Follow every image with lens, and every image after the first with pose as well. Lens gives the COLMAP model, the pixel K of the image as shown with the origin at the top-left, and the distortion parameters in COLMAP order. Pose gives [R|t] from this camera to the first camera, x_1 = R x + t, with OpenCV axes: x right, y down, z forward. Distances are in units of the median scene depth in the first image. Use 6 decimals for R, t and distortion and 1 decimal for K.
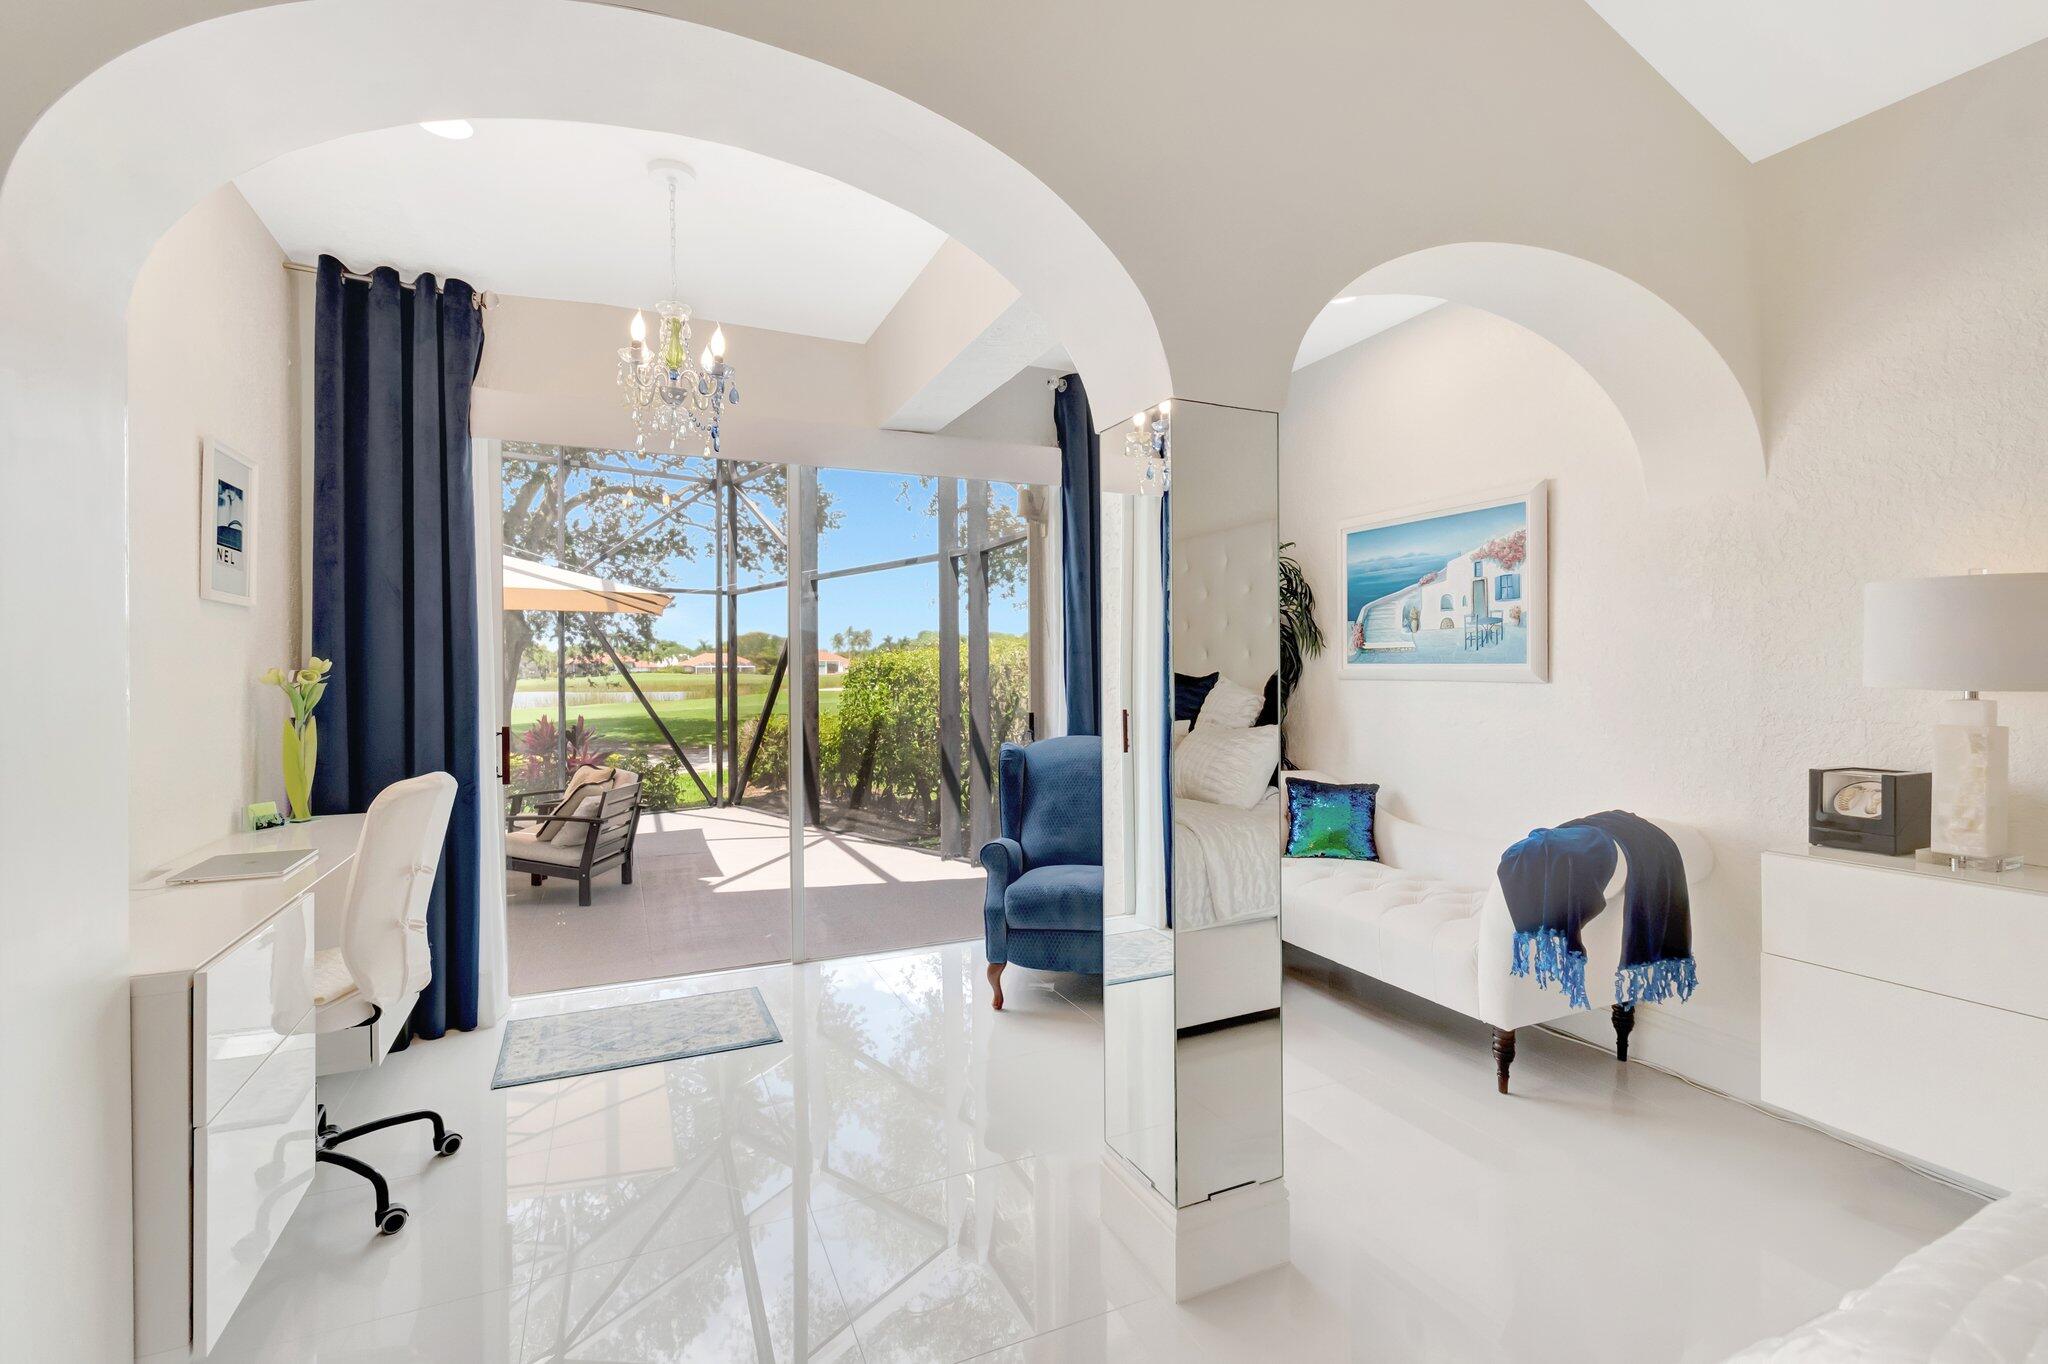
lens RADIAL K [[910.1, 0, 1029.3], [0, 910.1, 682.4], [0, 0, 1]] dist [0.002335, 0.000207]
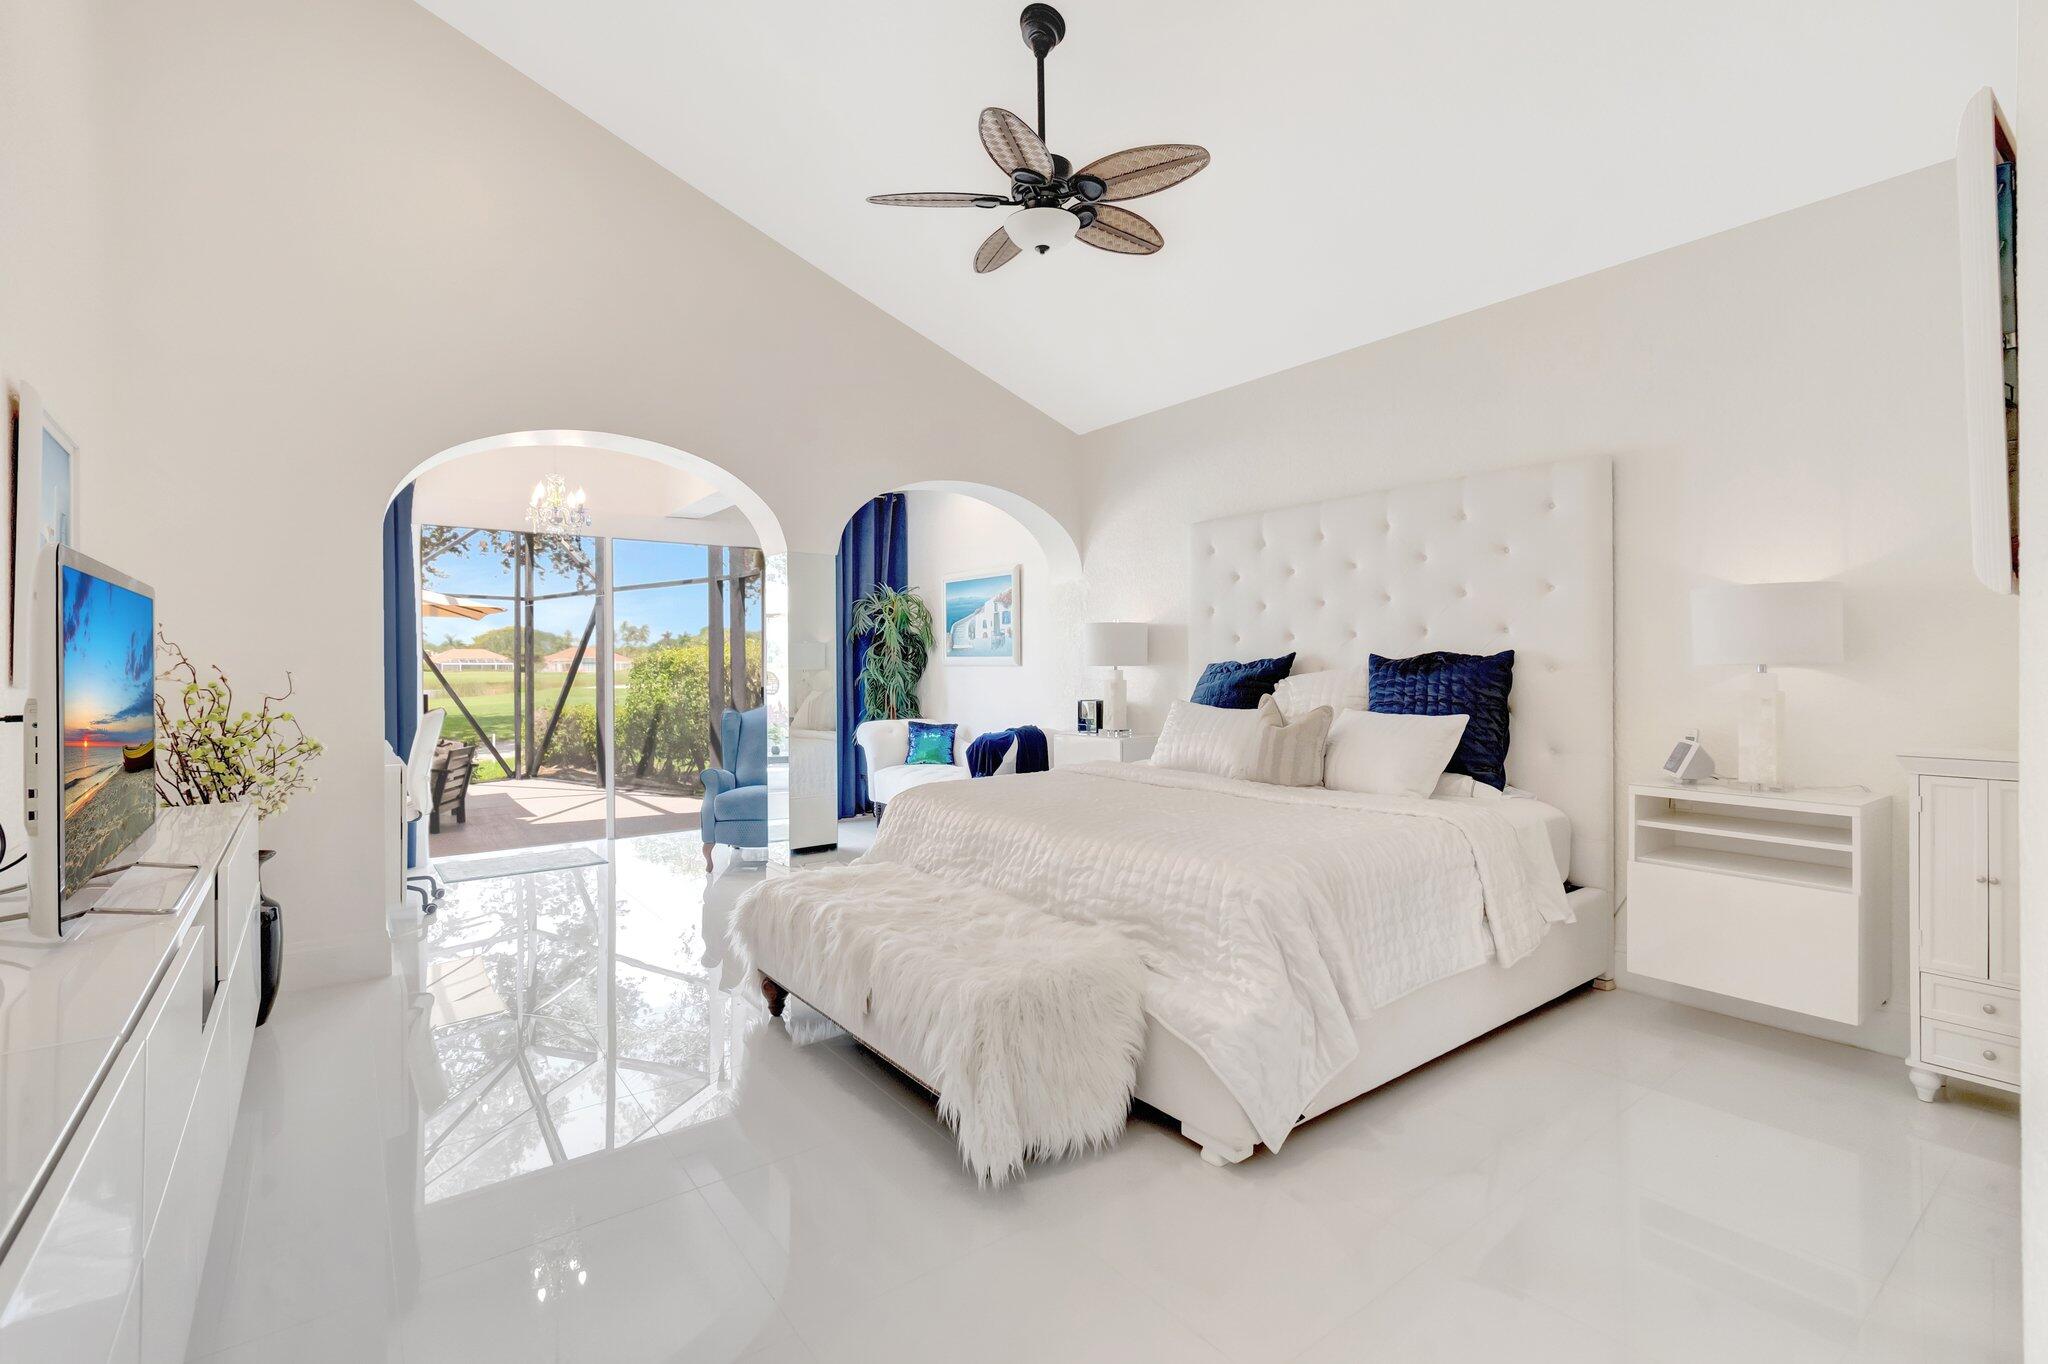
lens RADIAL K [[910.1, 0, 1018.4], [0, 910.1, 662.4], [0, 0, 1]] dist [0.002335, 0.000207]
pose [[0.977219, -0.001539, 0.212230, 0.069541], [0.005466, 0.999825, -0.017918, 0.013680], [-0.212165, 0.018670, 0.977056, -0.460917]]
